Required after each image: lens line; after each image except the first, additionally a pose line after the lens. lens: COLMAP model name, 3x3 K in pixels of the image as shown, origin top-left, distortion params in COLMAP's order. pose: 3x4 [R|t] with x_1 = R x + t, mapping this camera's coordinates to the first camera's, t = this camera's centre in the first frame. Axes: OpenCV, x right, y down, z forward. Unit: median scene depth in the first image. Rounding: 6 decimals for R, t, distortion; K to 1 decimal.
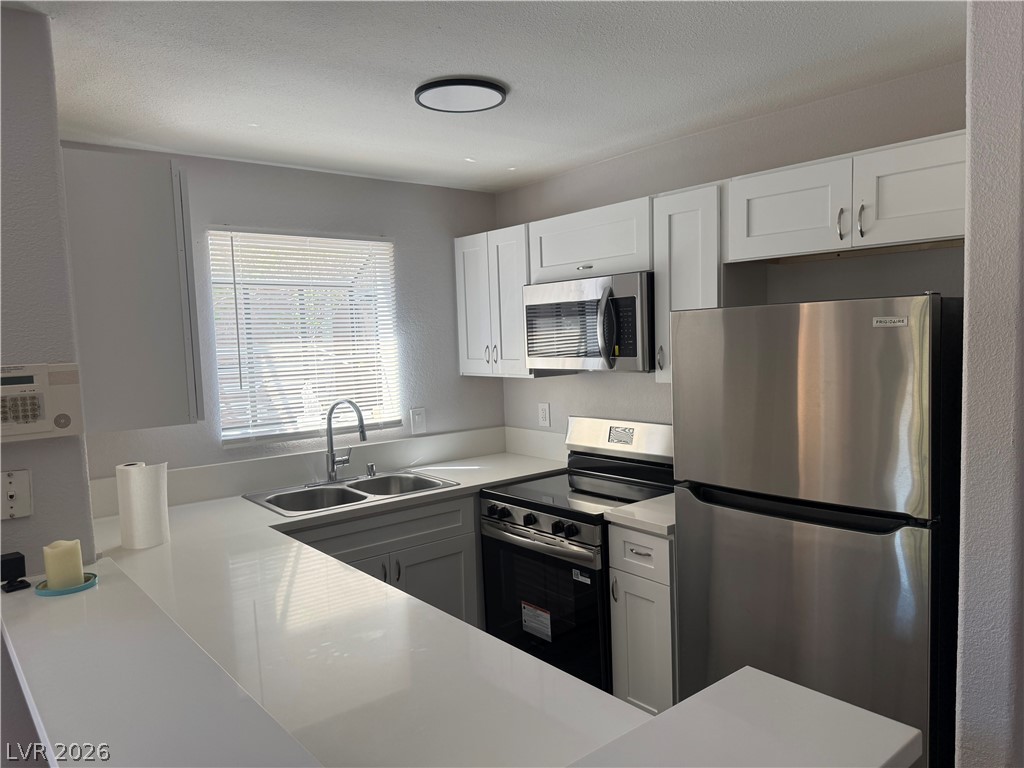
lens RADIAL K [[730.7, 0, 519.6], [0, 730.7, 381.5], [0, 0, 1]] dist [0.043059, -0.052464]
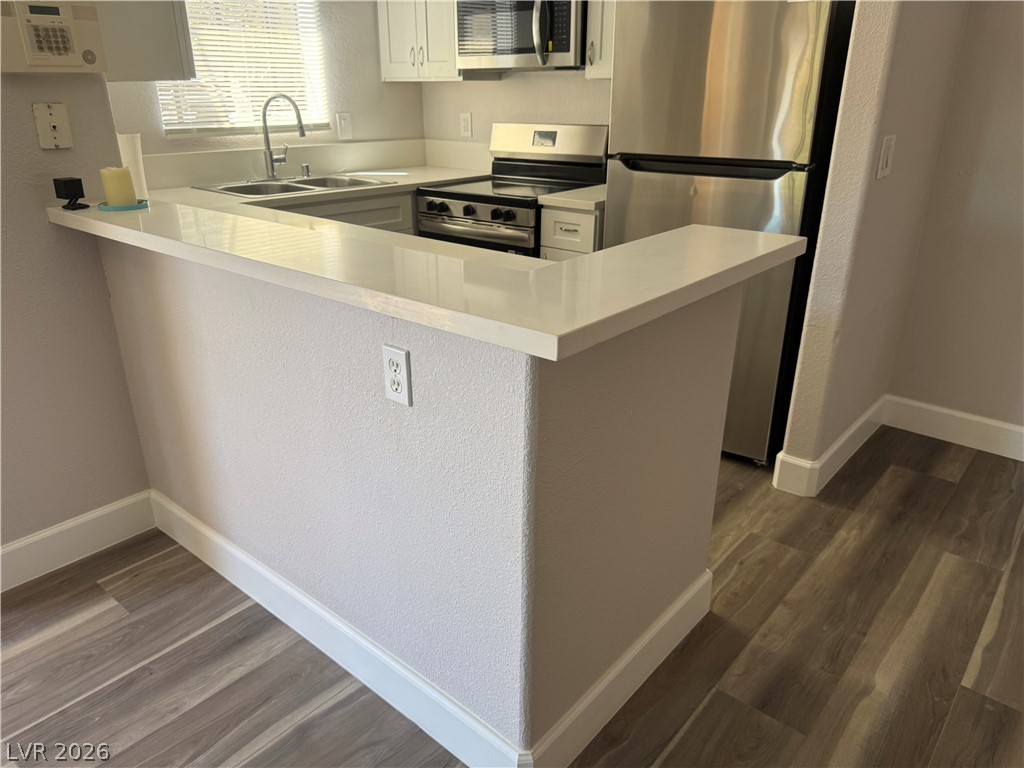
lens RADIAL K [[730.7, 0, 517.1], [0, 730.7, 394.7], [0, 0, 1]] dist [0.043059, -0.052464]
pose [[0.984579, -0.036040, 0.171188, -0.123018], [-0.021412, 0.946366, 0.322387, 0.098123], [-0.173626, -0.321081, 0.931000, -0.169803]]
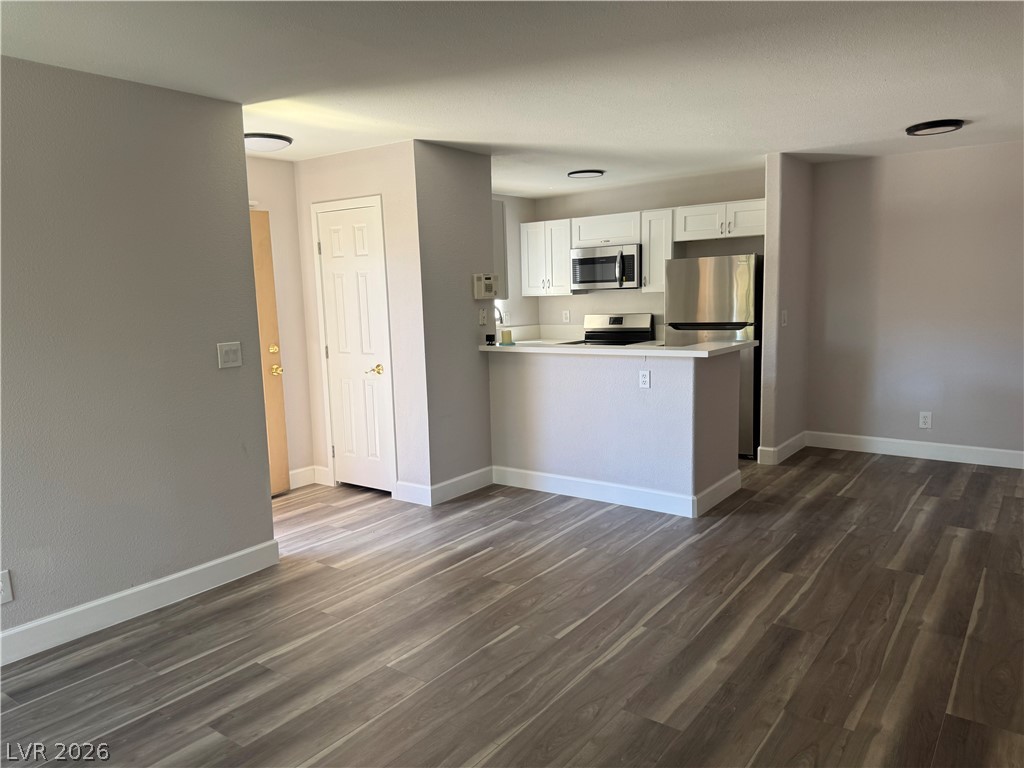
lens RADIAL K [[730.7, 0, 503.8], [0, 730.7, 382.2], [0, 0, 1]] dist [0.043059, -0.052464]
pose [[0.974800, -0.024174, 0.221766, -0.770078], [0.012485, 0.998465, 0.053962, 0.157355], [-0.222730, -0.049834, 0.973606, -1.192527]]
